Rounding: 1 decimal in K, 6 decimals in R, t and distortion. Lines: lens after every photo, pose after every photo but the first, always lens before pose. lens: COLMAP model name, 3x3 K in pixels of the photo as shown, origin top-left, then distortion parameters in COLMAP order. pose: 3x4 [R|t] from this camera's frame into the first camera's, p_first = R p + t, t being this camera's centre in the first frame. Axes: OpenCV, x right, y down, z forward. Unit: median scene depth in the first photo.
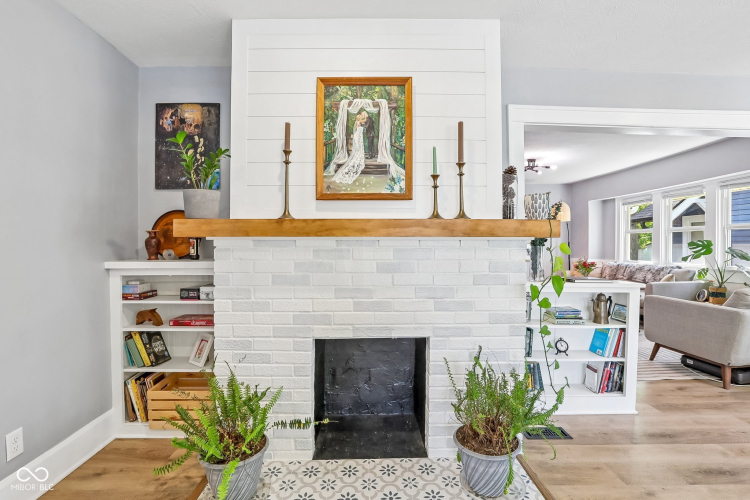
lens RADIAL K [[339.5, 0, 381.9], [0, 339.5, 244.4], [0, 0, 1]] dist [-0.036909, 0.004240]
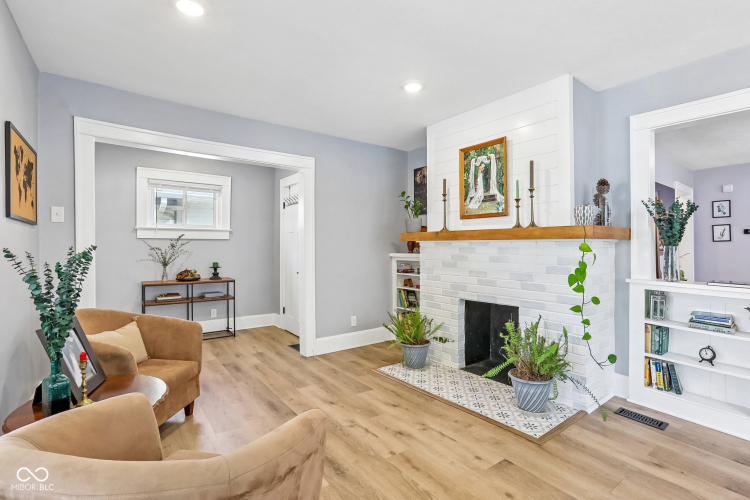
lens RADIAL K [[356.0, 0, 376.9], [0, 356.0, 244.1], [0, 0, 1]] dist [-0.033694, 0.002197]
pose [[0.581816, -0.002219, -0.813318, 1.042761], [-0.002182, 0.999988, -0.004289, 0.005347], [0.813318, 0.004270, 0.581804, -0.416378]]
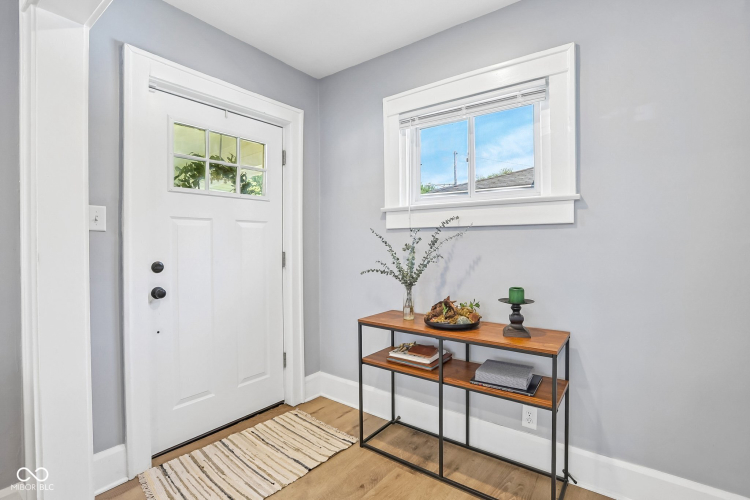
lens RADIAL K [[356.0, 0, 359.3], [0, 356.0, 243.4], [0, 0, 1]] dist [-0.033694, 0.002197]
pose [[-0.637198, 0.014868, -0.770557, -0.735993], [0.012415, 0.999882, 0.009027, -0.001015], [0.770600, -0.003815, -0.637307, 0.397258]]
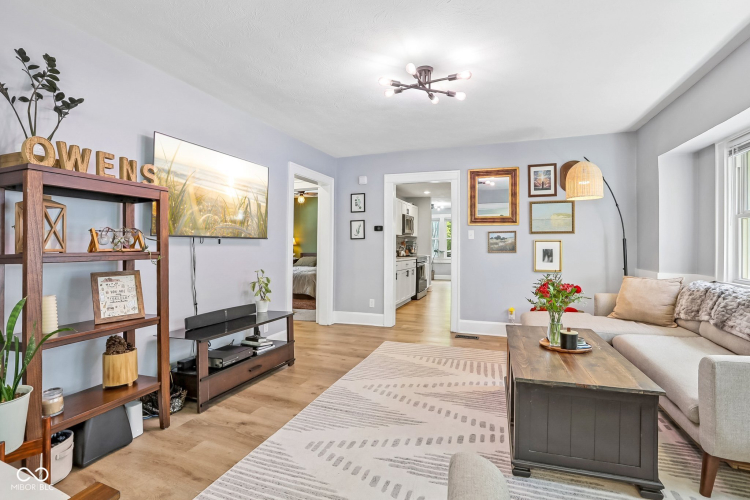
lens RADIAL K [[356.0, 0, 374.9], [0, 356.0, 245.2], [0, 0, 1]] dist [-0.033694, 0.002197]
pose [[0.932162, 0.000921, -0.362040, 1.516132], [-0.000460, 0.999999, 0.001360, 0.007123], [0.362041, -0.001101, 0.932162, 1.353025]]
